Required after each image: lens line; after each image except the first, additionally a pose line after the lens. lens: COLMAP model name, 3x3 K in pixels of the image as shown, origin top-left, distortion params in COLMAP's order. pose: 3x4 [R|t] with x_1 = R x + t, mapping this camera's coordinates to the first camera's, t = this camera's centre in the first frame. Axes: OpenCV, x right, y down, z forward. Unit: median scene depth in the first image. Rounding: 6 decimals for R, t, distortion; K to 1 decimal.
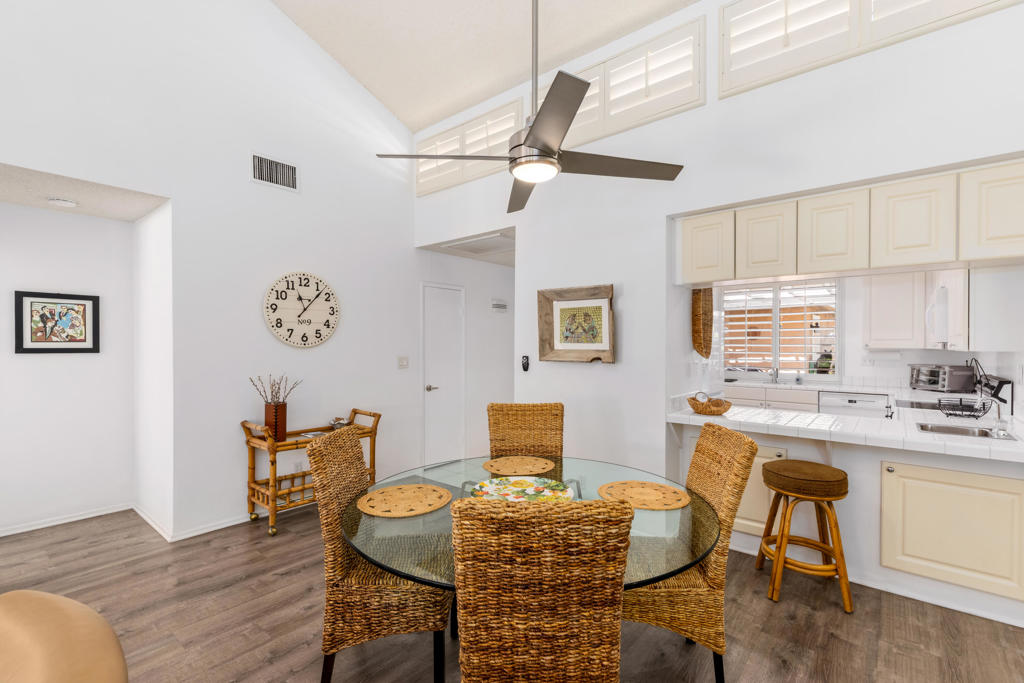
lens RADIAL K [[459.0, 0, 516.5], [0, 459.0, 344.9], [0, 0, 1]] dist [0.002859, -0.000051]
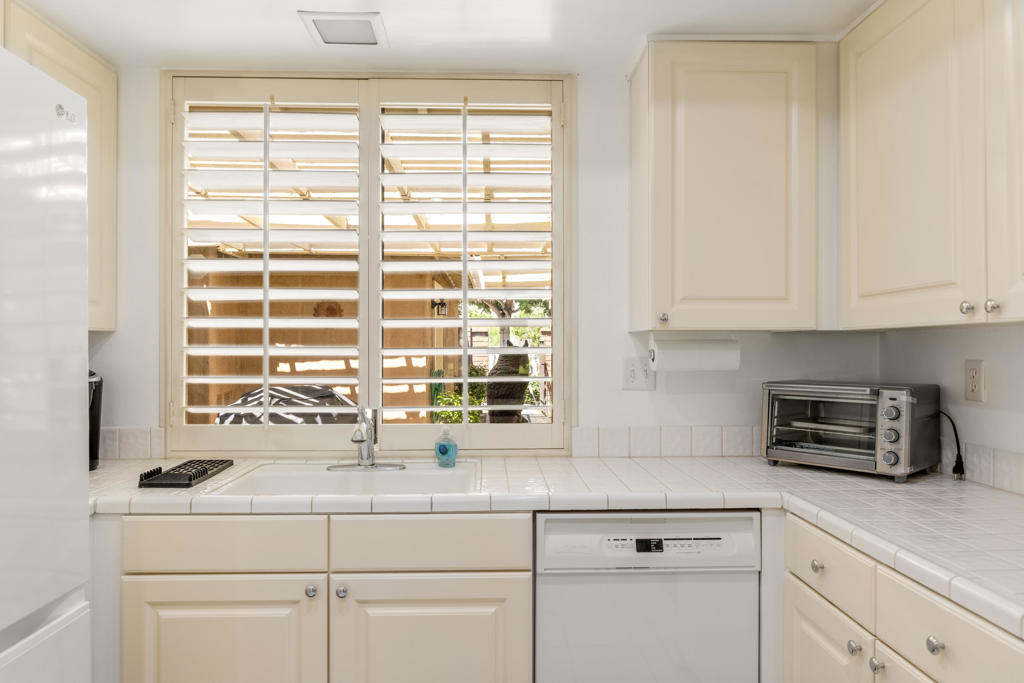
lens RADIAL K [[676.7, 0, 512.0], [0, 676.7, 341.5], [0, 0, 1]] dist [-0.005873, -0.002006]
pose [[0.747335, 0.007391, 0.664406, 0.570490], [0.001628, 0.999915, -0.012955, 0.026153], [-0.664445, 0.010764, 0.747259, 1.016451]]
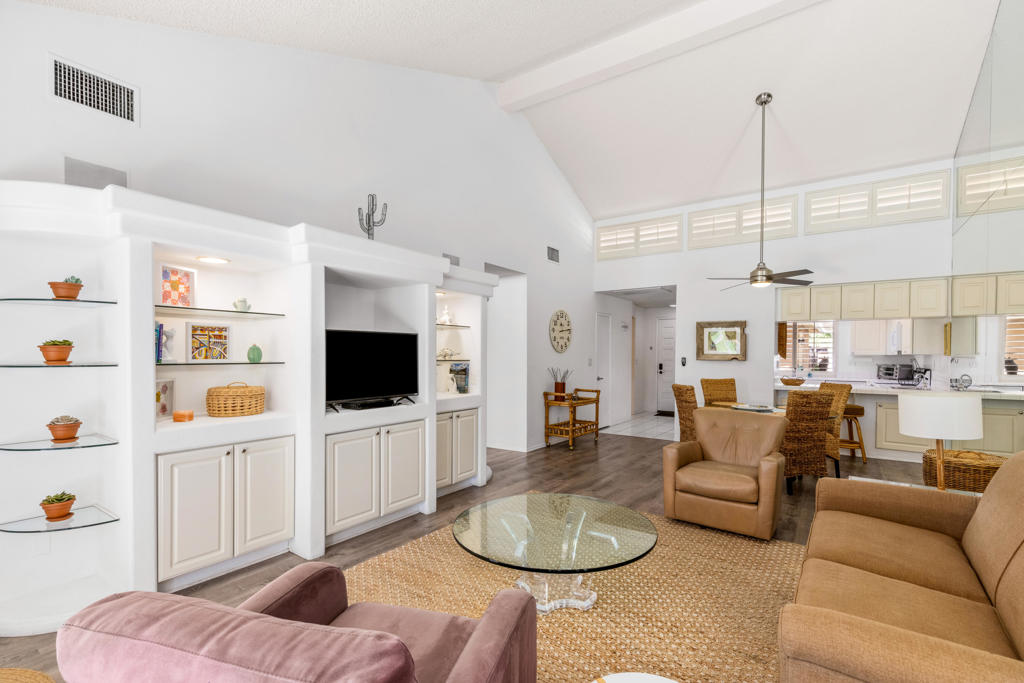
lens RADIAL K [[473.7, 0, 505.0], [0, 473.7, 358.3], [0, 0, 1]] dist [0.003273, 0.000364]
pose [[0.996694, 0.003297, 0.081184, -0.859492], [-0.003989, 0.999957, 0.008352, 0.015065], [-0.081153, -0.008649, 0.996664, -0.832475]]
